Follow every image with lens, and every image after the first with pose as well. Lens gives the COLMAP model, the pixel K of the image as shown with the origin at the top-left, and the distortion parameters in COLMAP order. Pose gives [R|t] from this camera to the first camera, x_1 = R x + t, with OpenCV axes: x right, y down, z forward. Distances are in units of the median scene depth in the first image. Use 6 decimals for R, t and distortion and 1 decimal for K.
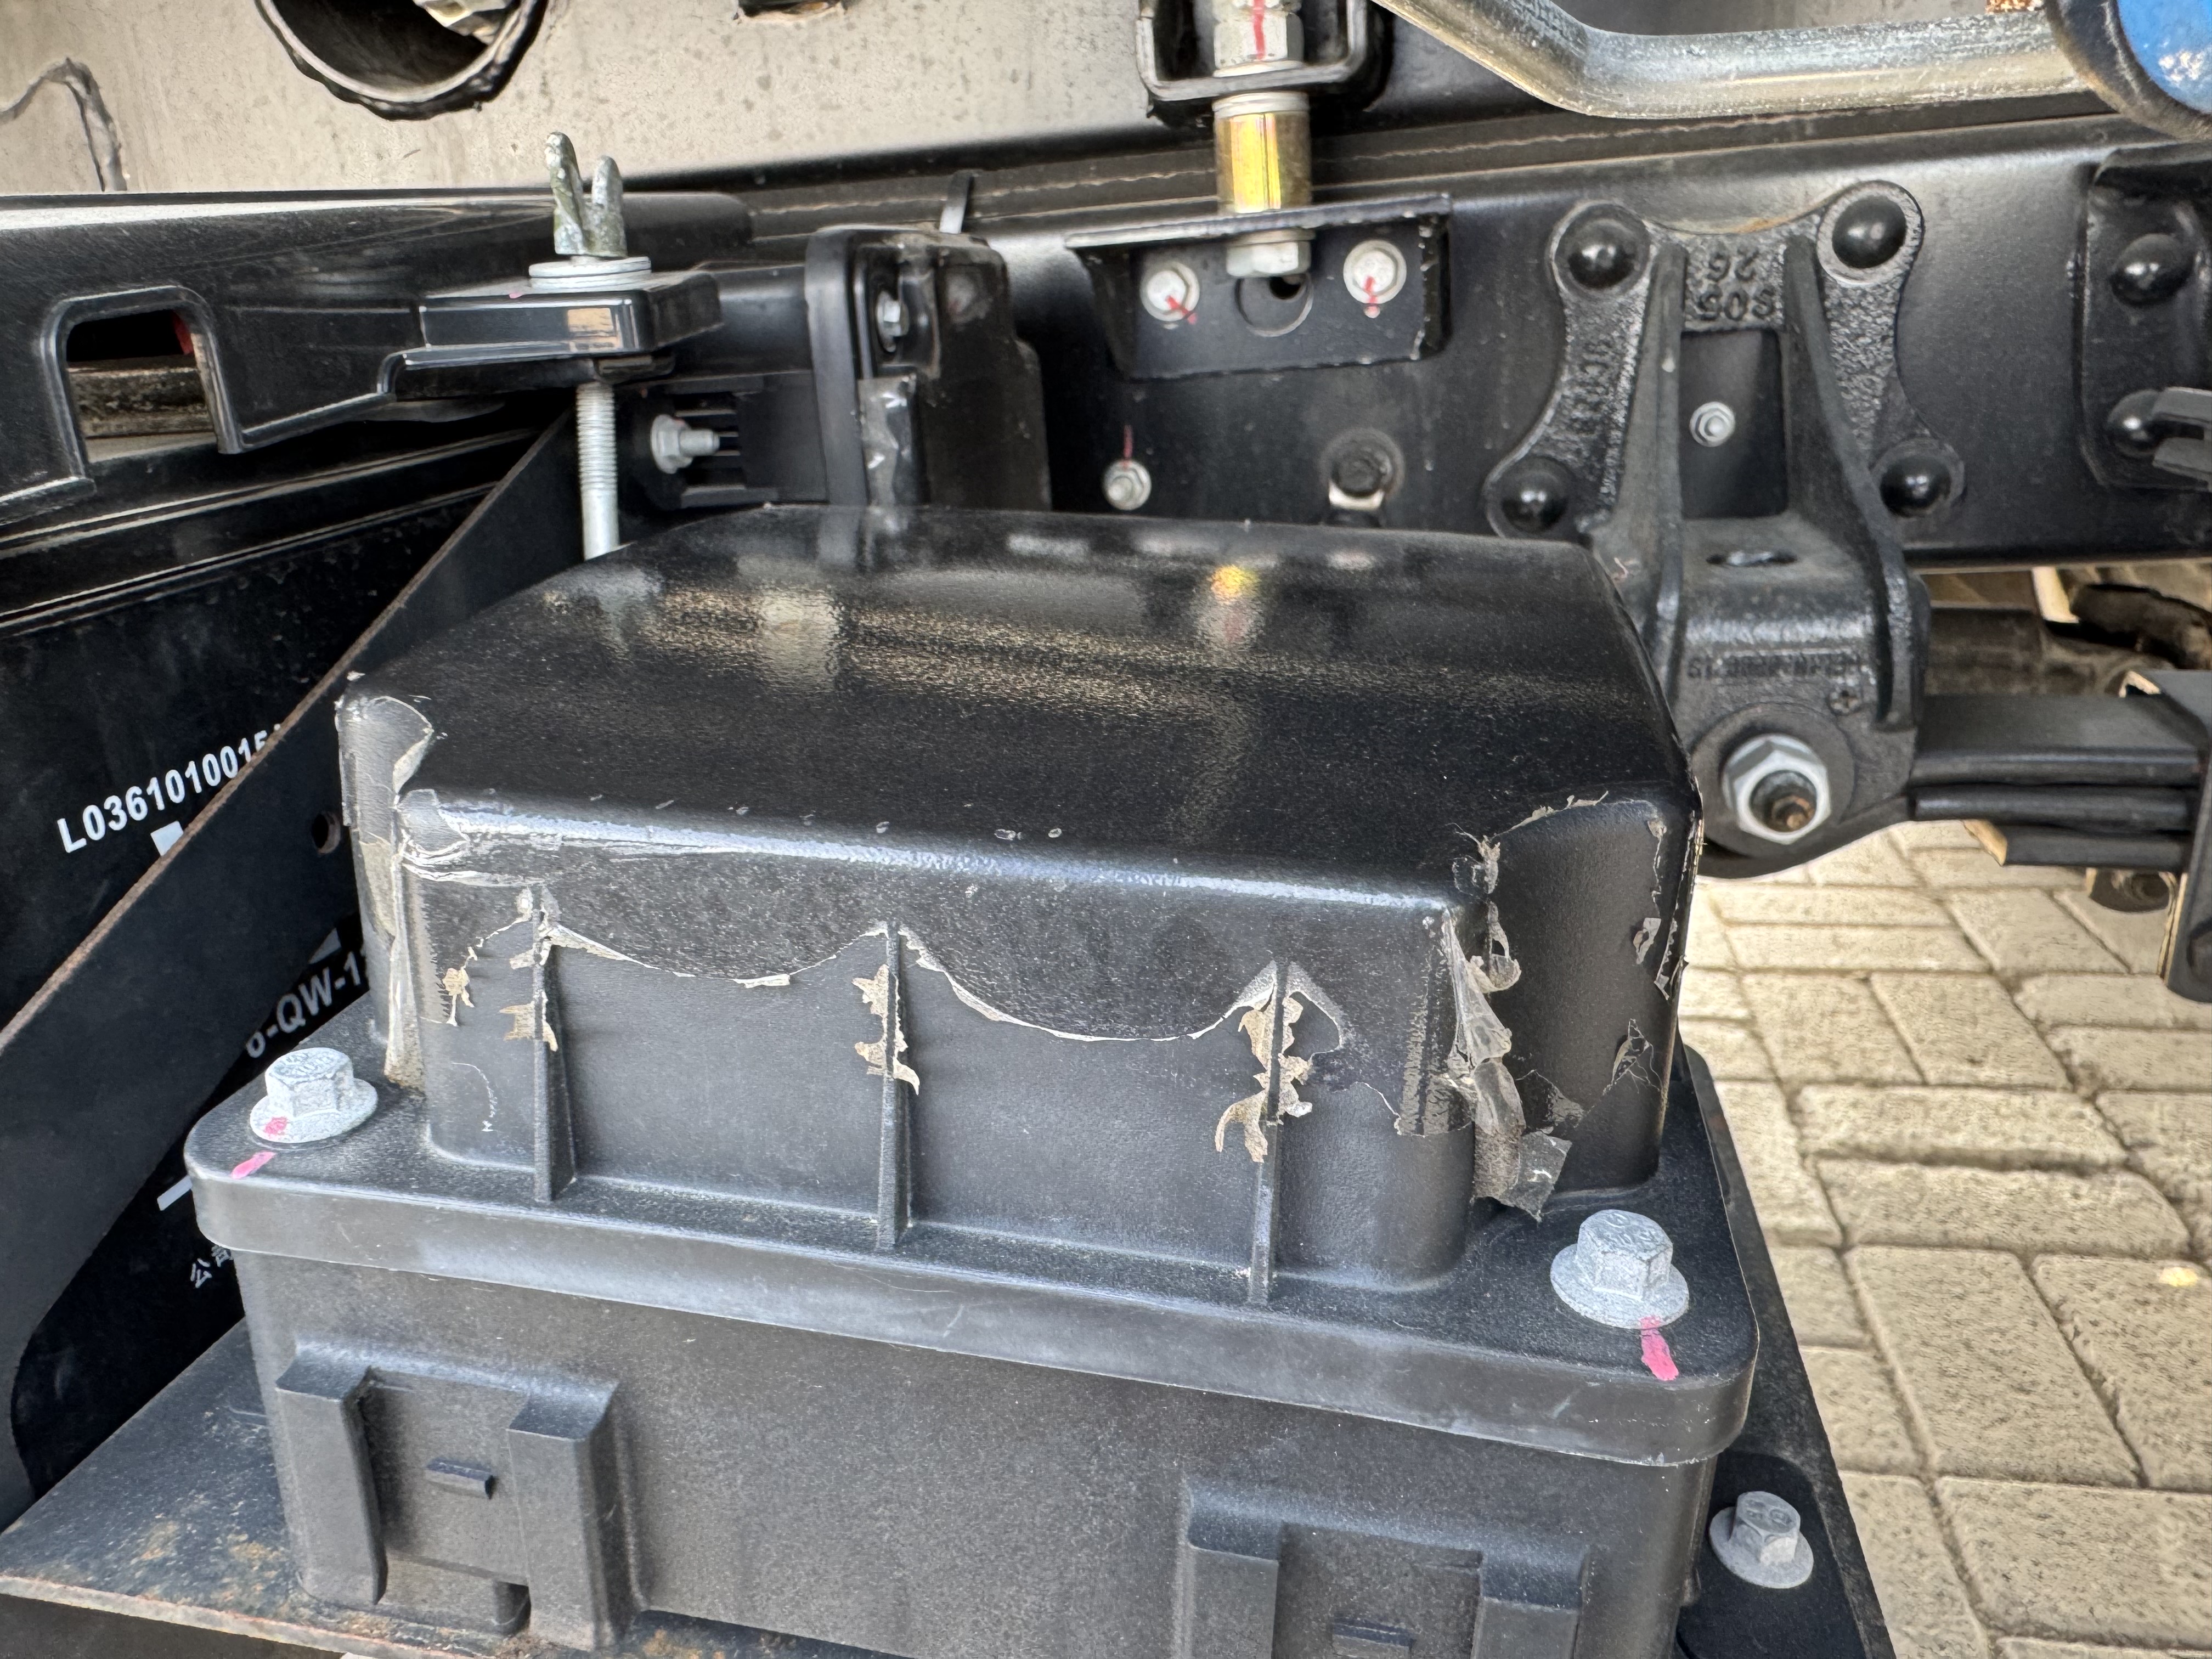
lens RADIAL K [[1569.1, 0, 1109.6], [0, 1569.1, 827.1], [0, 0, 1]] dist [-0.010362, 0.002376]
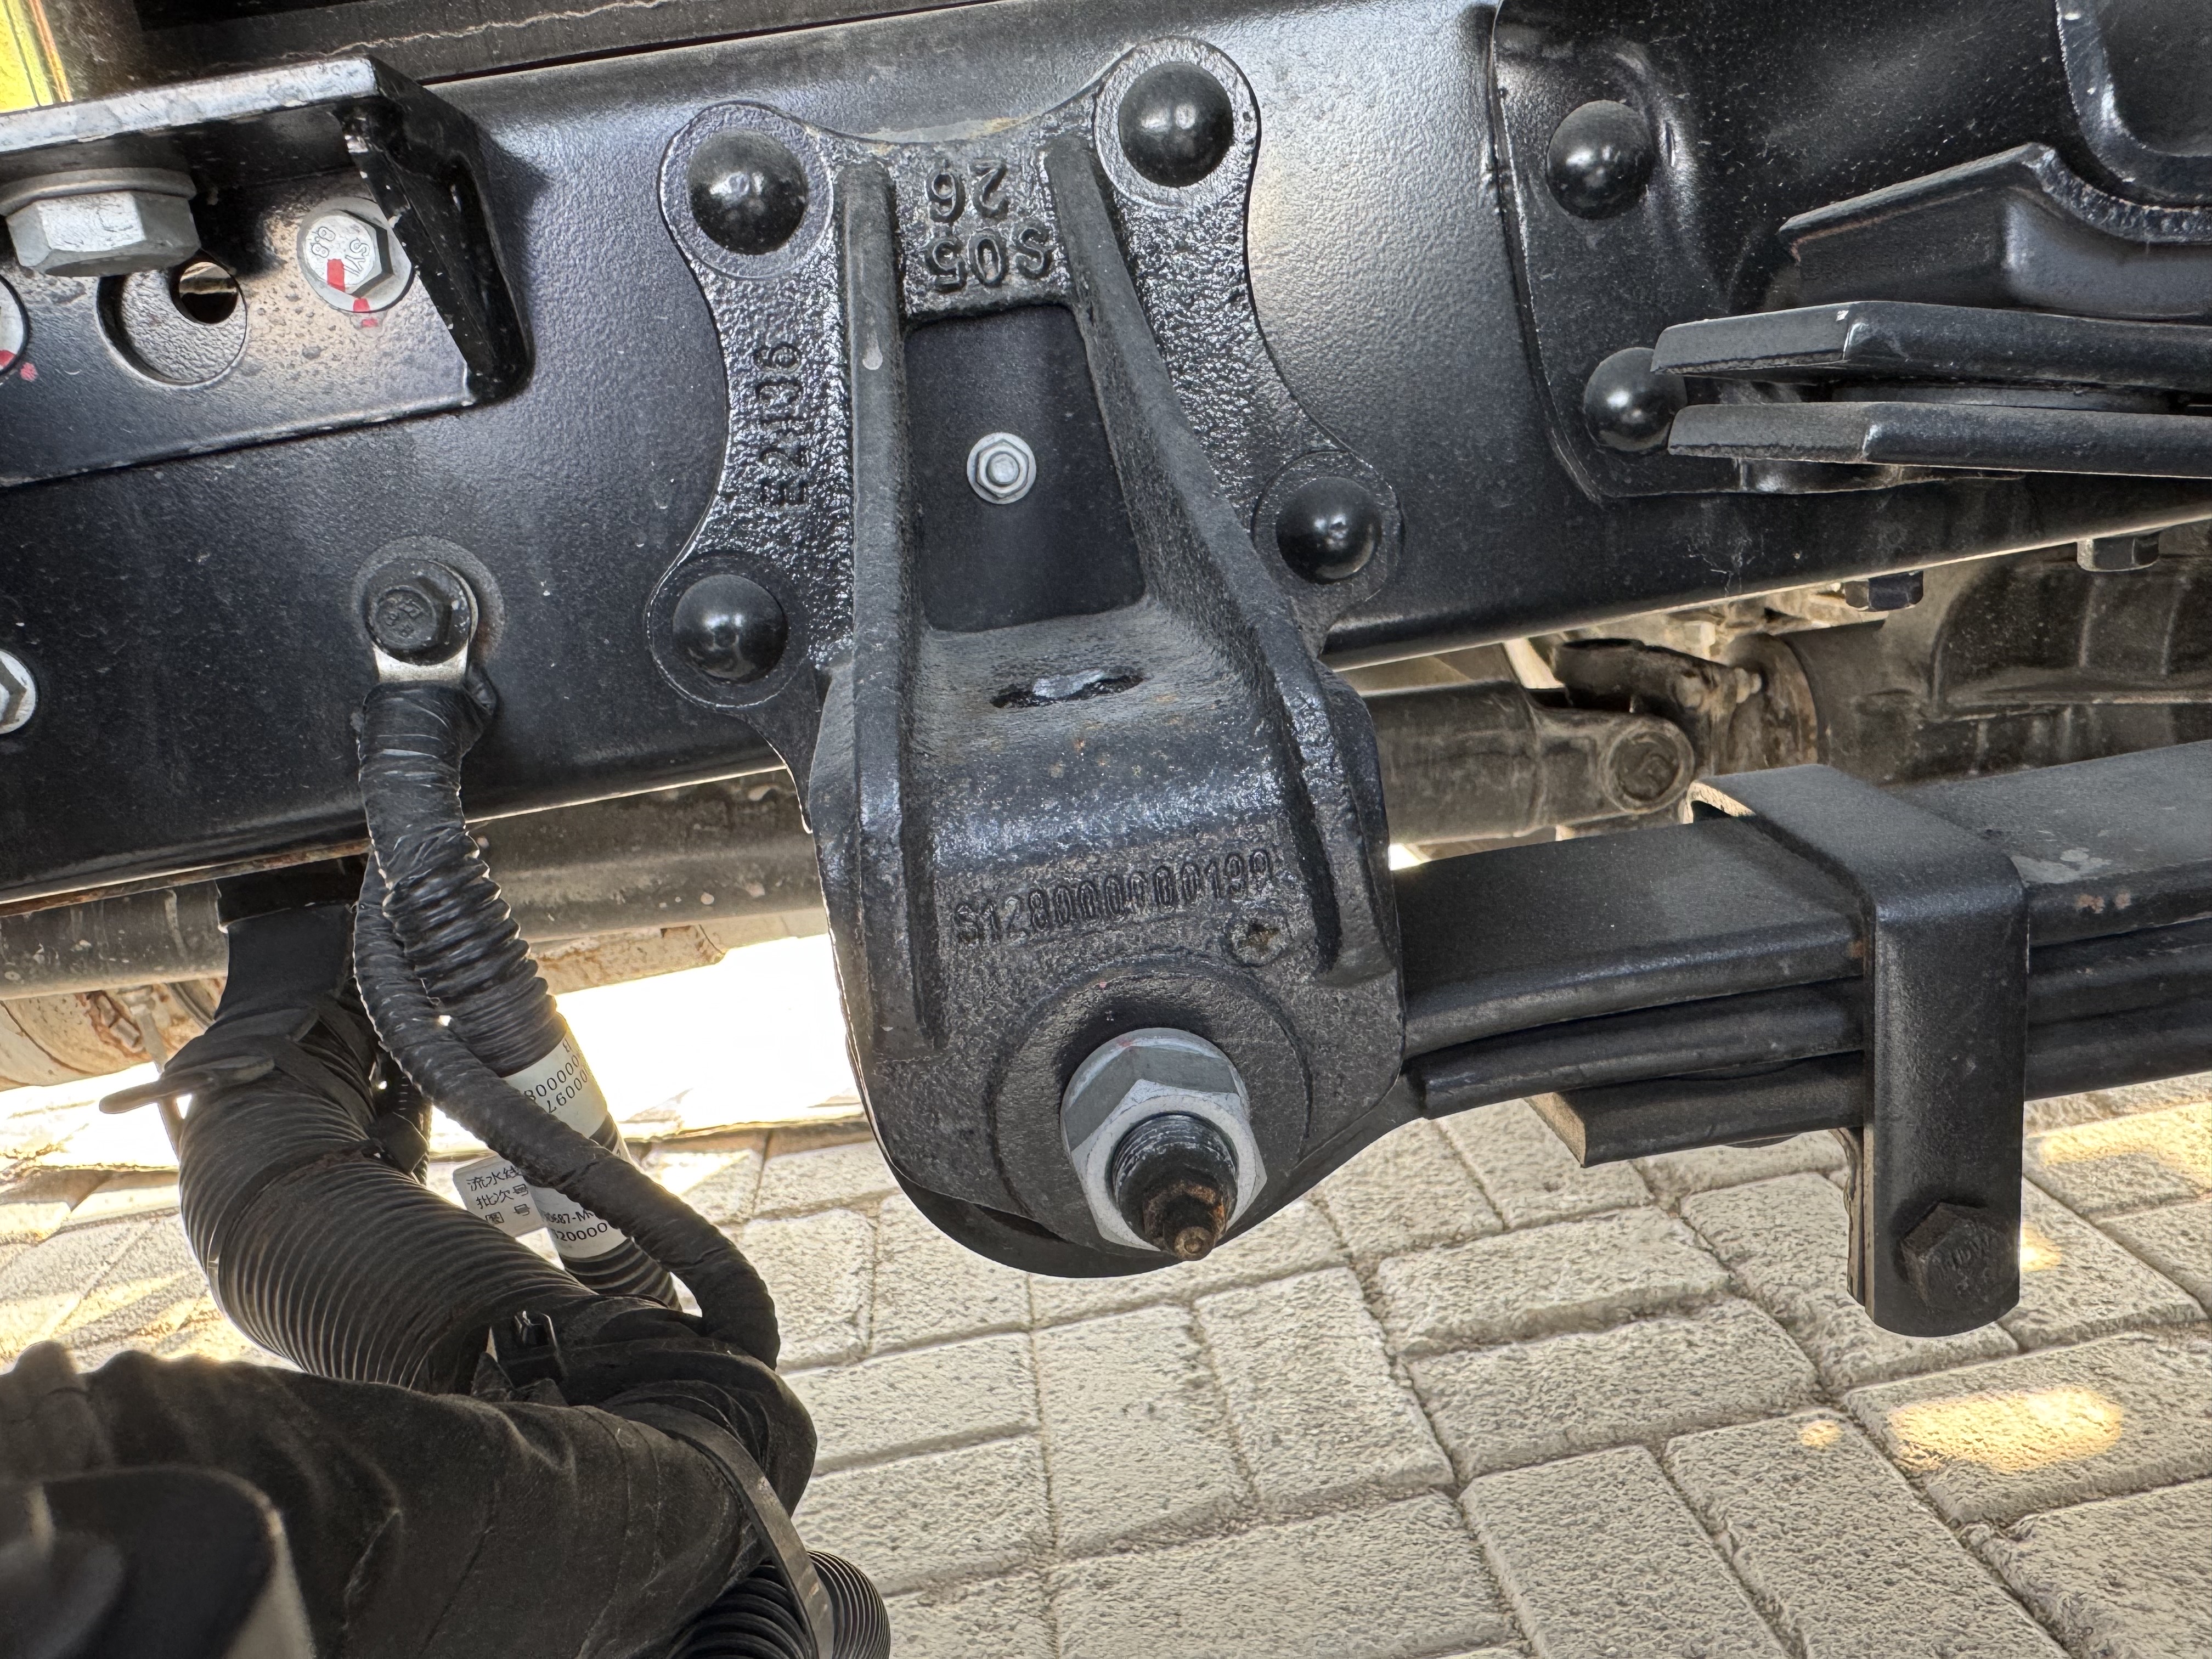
lens RADIAL K [[1569.1, 0, 1102.6], [0, 1569.1, 831.2], [0, 0, 1]] dist [-0.010362, 0.002376]
pose [[0.951895, -0.152170, 0.265970, 0.244721], [0.174886, 0.982521, -0.063776, -0.077299], [-0.251616, 0.107223, 0.961869, 0.435422]]
